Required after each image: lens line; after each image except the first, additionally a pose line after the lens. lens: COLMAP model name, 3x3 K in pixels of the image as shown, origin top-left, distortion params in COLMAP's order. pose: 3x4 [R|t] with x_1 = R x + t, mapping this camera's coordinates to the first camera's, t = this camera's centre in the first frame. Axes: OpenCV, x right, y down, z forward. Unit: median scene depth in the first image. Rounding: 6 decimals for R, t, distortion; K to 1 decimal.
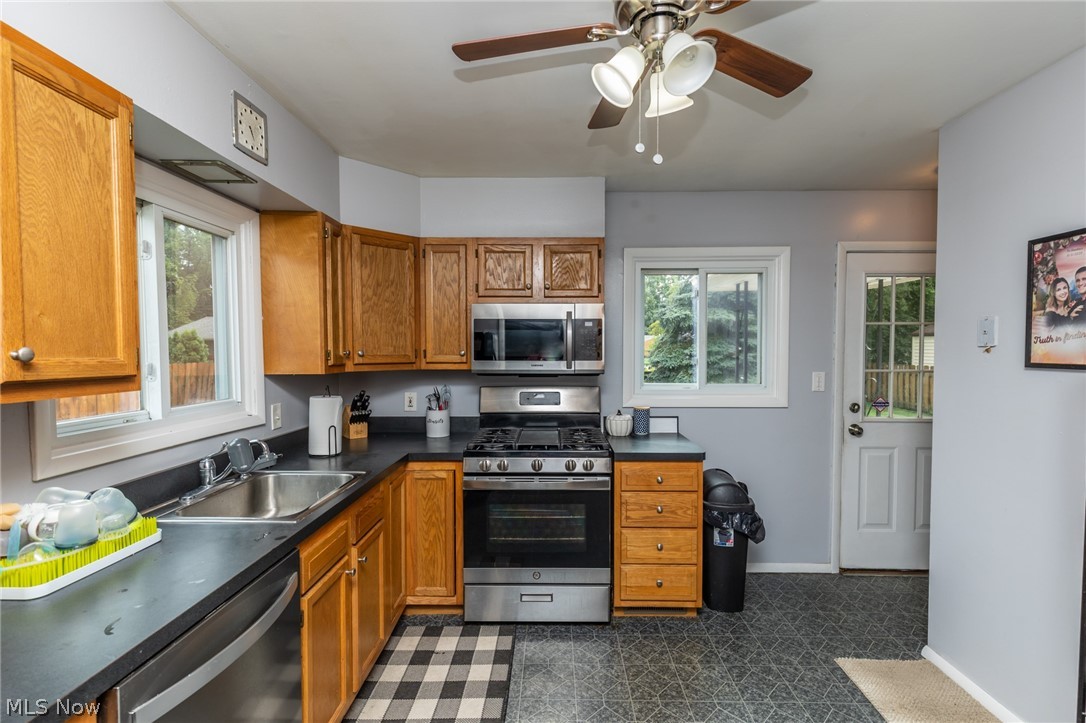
lens RADIAL K [[488.3, 0, 546.5], [0, 488.3, 365.4], [0, 0, 1]] dist [0.007579, -0.000325]
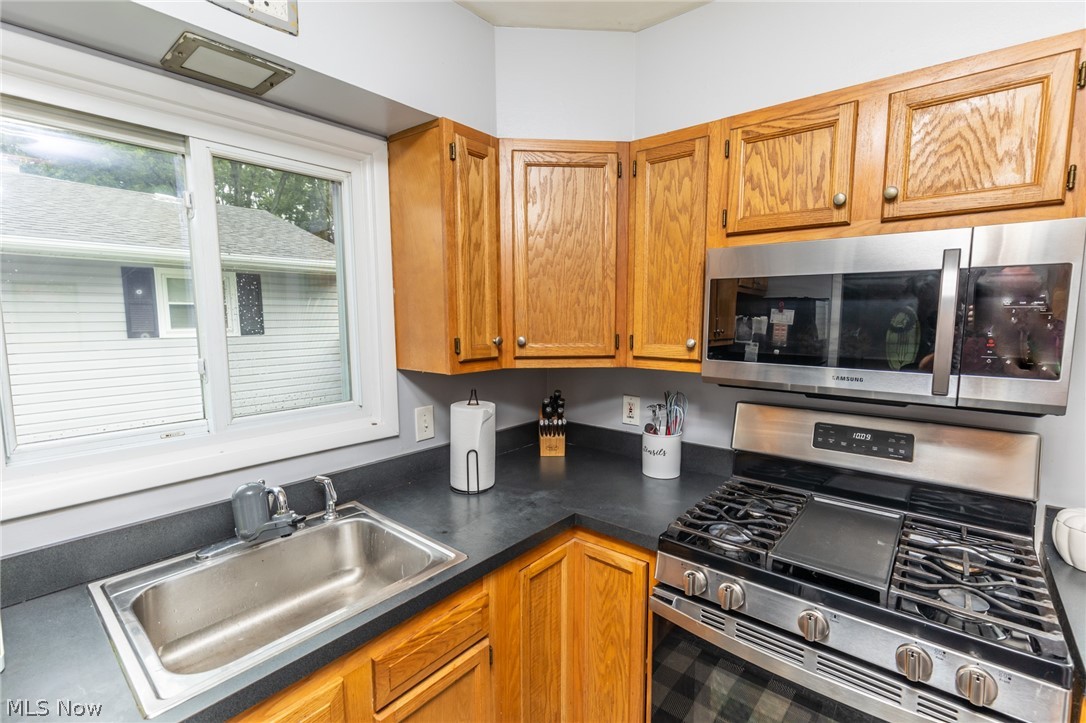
lens RADIAL K [[488.3, 0, 546.5], [0, 488.3, 365.4], [0, 0, 1]] dist [0.007579, -0.000325]
pose [[0.778341, 0.066787, -0.624279, 0.045950], [-0.020236, 0.996478, 0.081376, -0.043415], [0.627516, -0.050706, 0.776951, 0.491497]]
